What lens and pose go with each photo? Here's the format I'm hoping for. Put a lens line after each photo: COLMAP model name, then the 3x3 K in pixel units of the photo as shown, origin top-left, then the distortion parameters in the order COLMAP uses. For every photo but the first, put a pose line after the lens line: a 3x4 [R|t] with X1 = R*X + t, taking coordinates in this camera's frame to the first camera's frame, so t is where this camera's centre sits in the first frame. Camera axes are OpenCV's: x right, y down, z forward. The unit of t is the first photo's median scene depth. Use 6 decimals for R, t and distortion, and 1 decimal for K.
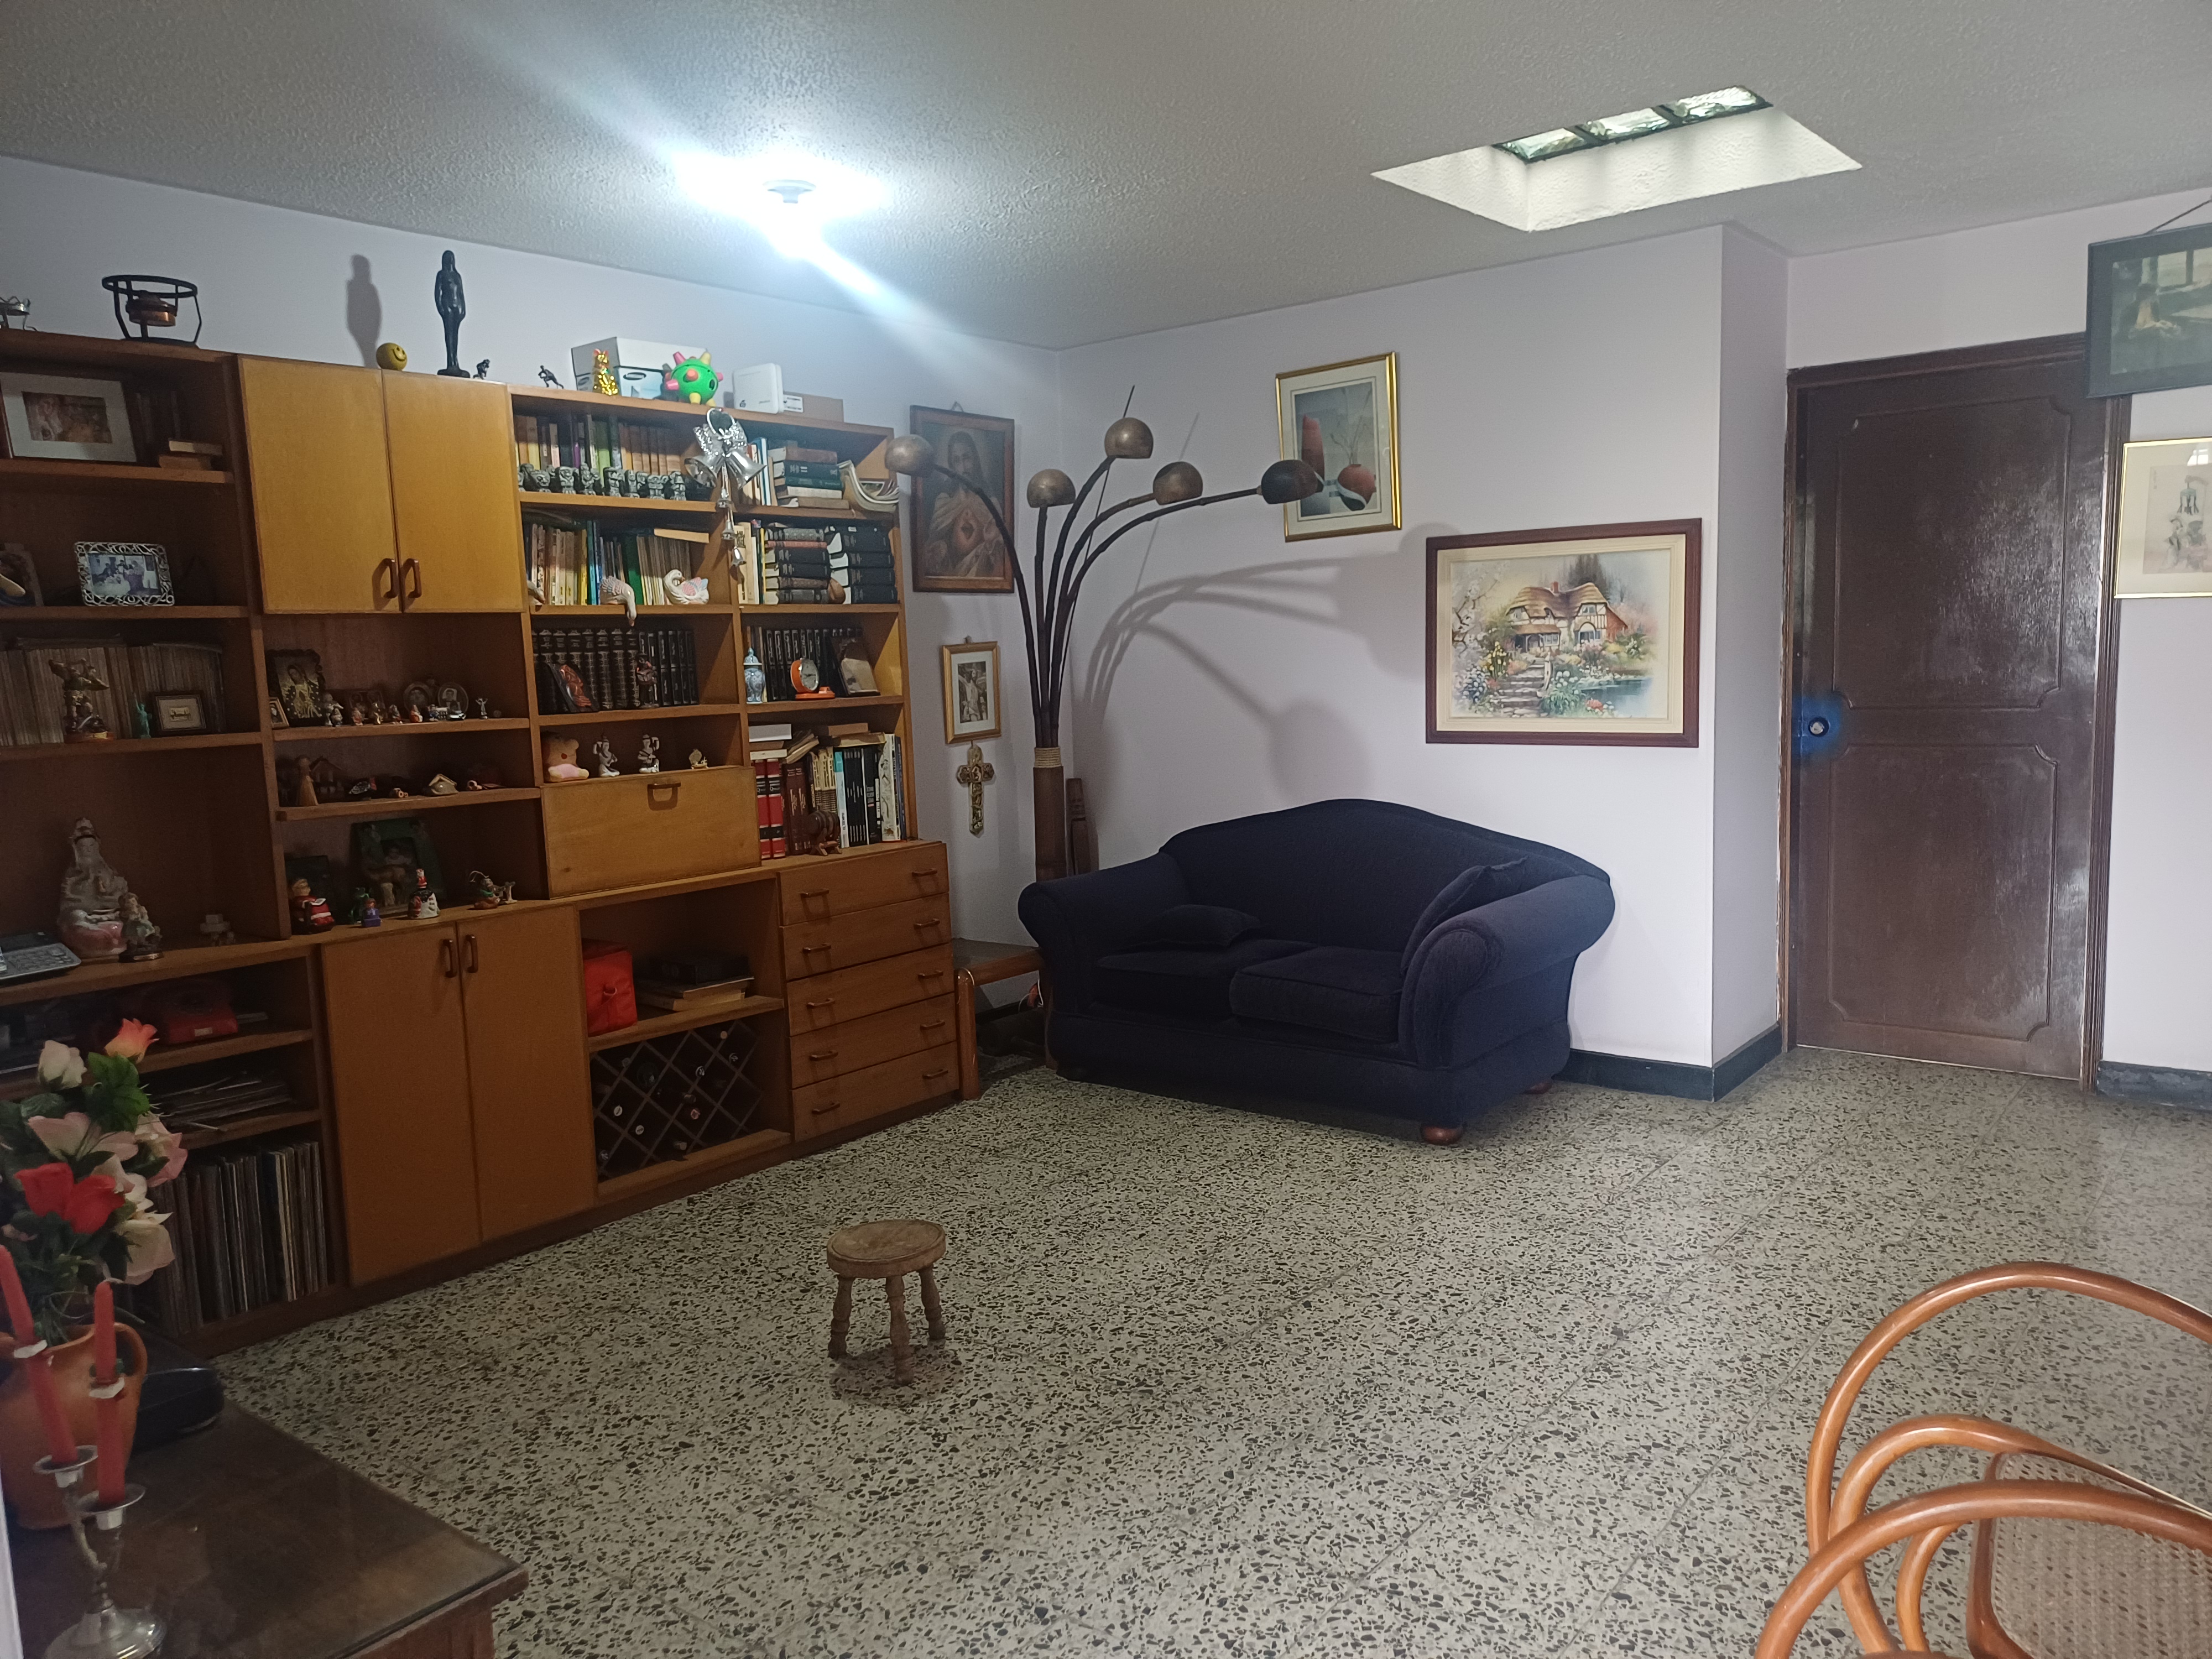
lens RADIAL K [[1602.8, 0, 1112.8], [0, 1602.8, 825.3], [0, 0, 1]] dist [0.108821, -0.148166]
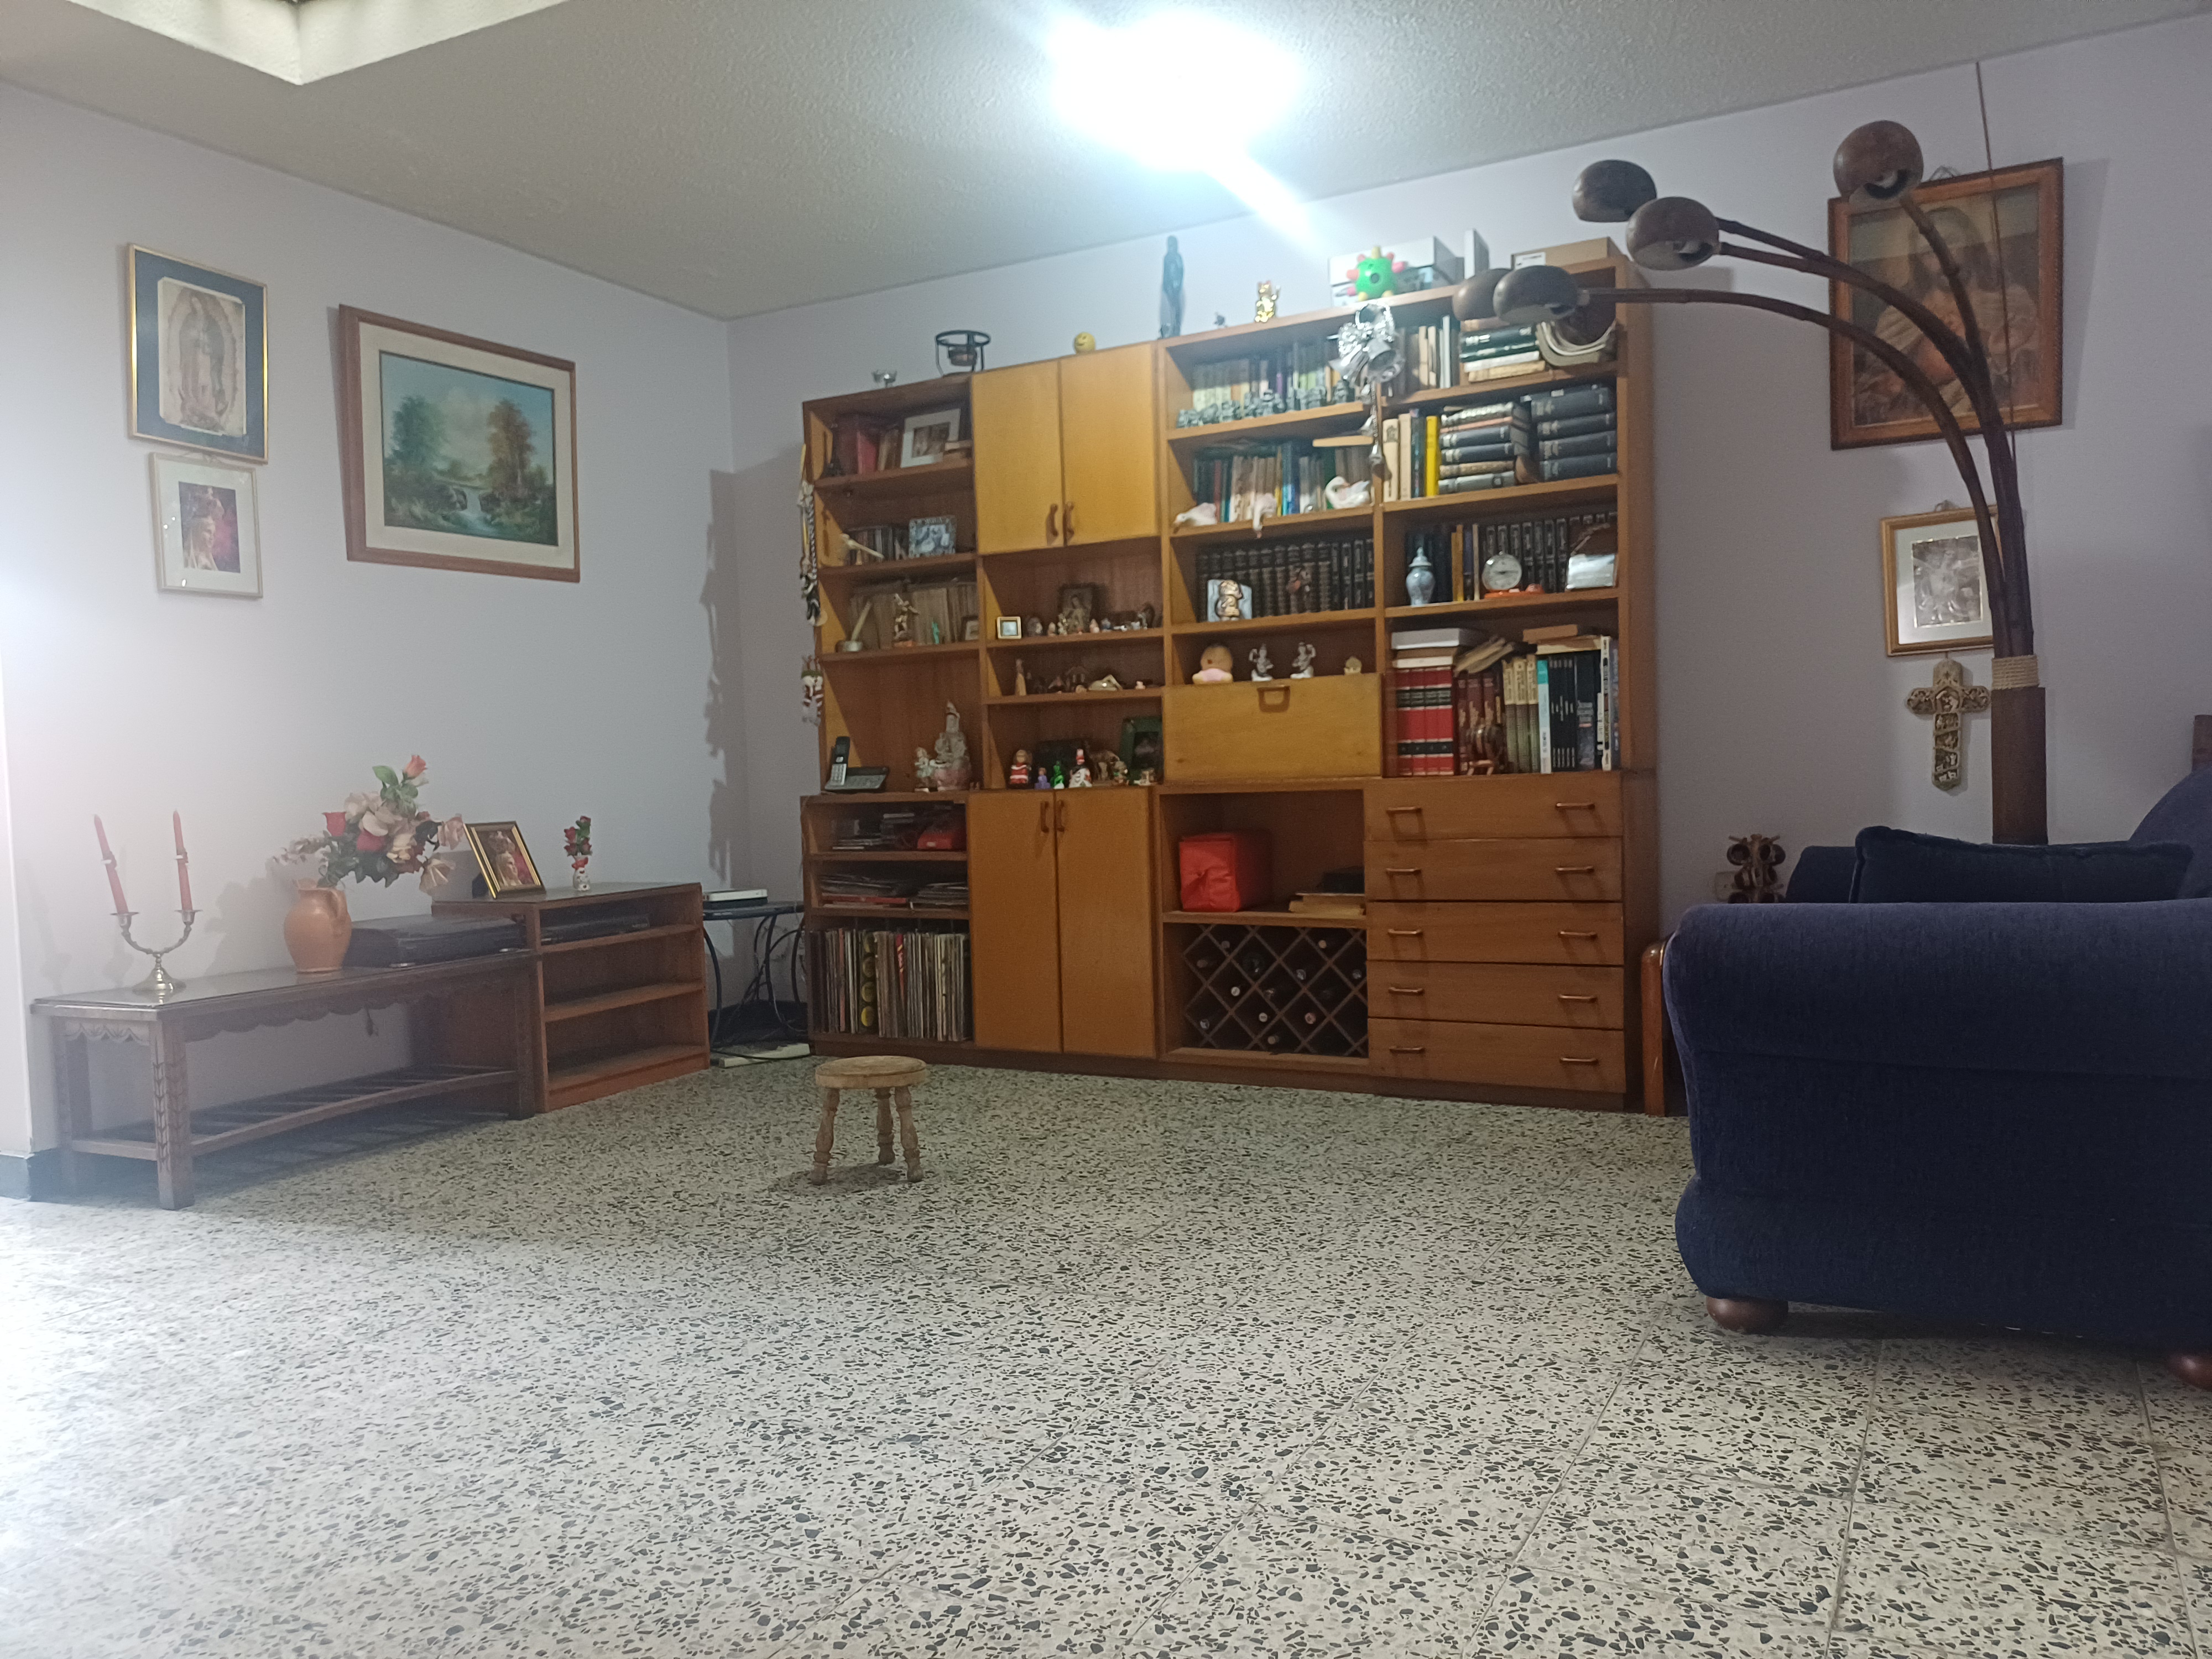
lens RADIAL K [[1602.8, 0, 1112.8], [0, 1602.8, 825.3], [0, 0, 1]] dist [0.108821, -0.148166]
pose [[0.193806, 0.066477, -0.978785, 0.712613], [-0.078137, 0.995578, 0.052146, 0.016526], [0.977923, 0.066373, 0.198143, 0.694280]]
